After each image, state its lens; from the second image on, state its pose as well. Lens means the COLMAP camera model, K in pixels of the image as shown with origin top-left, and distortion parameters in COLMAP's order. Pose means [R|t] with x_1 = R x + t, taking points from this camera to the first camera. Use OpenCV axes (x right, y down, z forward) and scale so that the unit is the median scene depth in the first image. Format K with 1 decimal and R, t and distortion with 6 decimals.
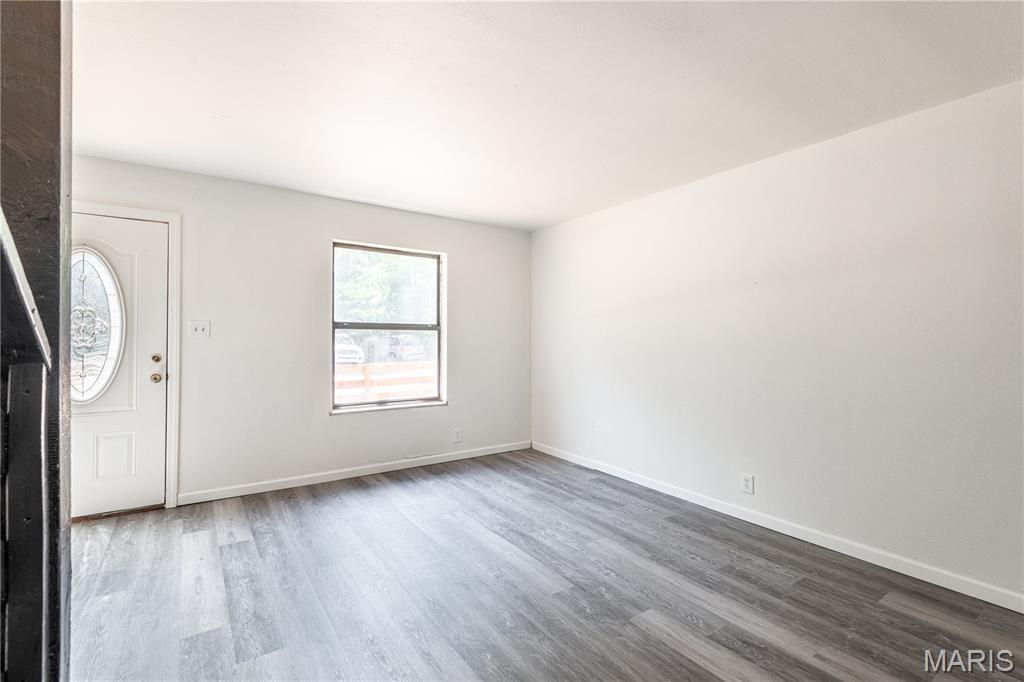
lens RADIAL K [[464.2, 0, 511.2], [0, 464.2, 337.2], [0, 0, 1]] dist [0.044654, -0.025938]
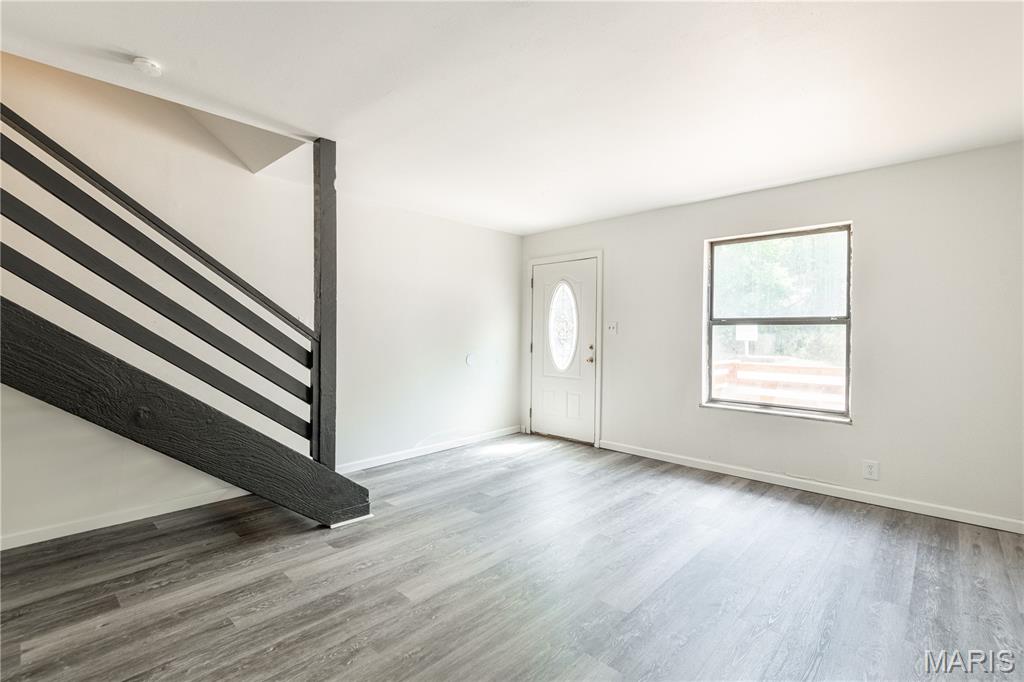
lens RADIAL K [[464.2, 0, 511.2], [0, 464.2, 337.2], [0, 0, 1]] dist [0.044654, -0.025938]
pose [[0.215095, 0.005705, -0.976576, 0.597098], [-0.002265, 0.999983, 0.005343, 0.004520], [0.976591, 0.001063, 0.215104, 0.375924]]
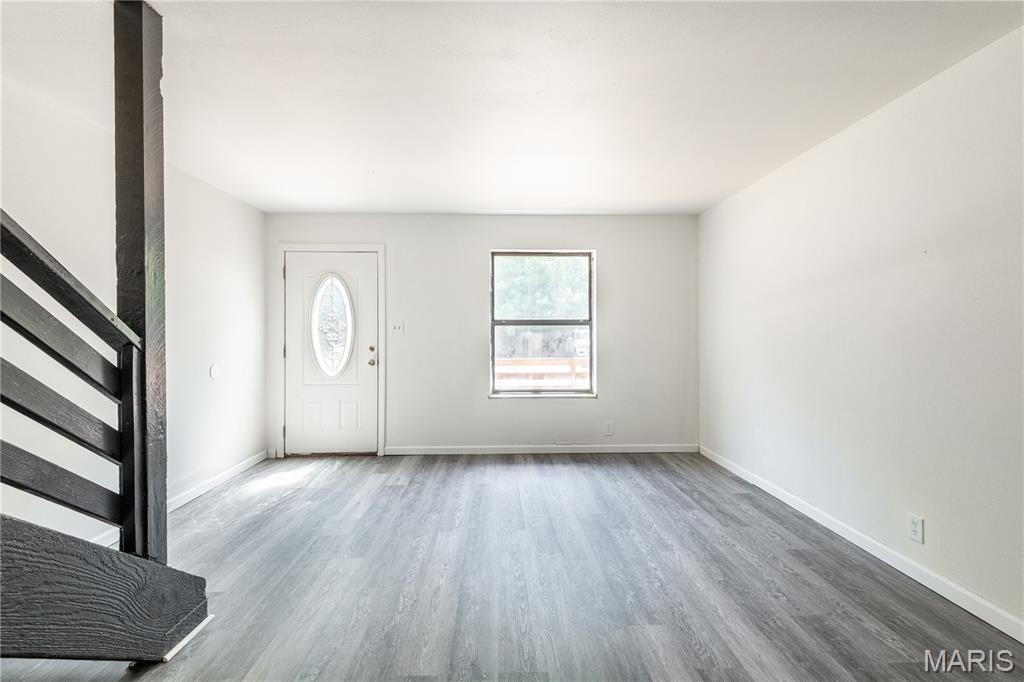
lens RADIAL K [[464.2, 0, 511.2], [0, 464.2, 337.2], [0, 0, 1]] dist [0.044654, -0.025938]
pose [[0.843411, -0.003757, -0.537255, 0.314409], [0.008418, 0.999945, 0.006222, 0.004843], [0.537202, -0.009770, 0.843397, 0.041393]]
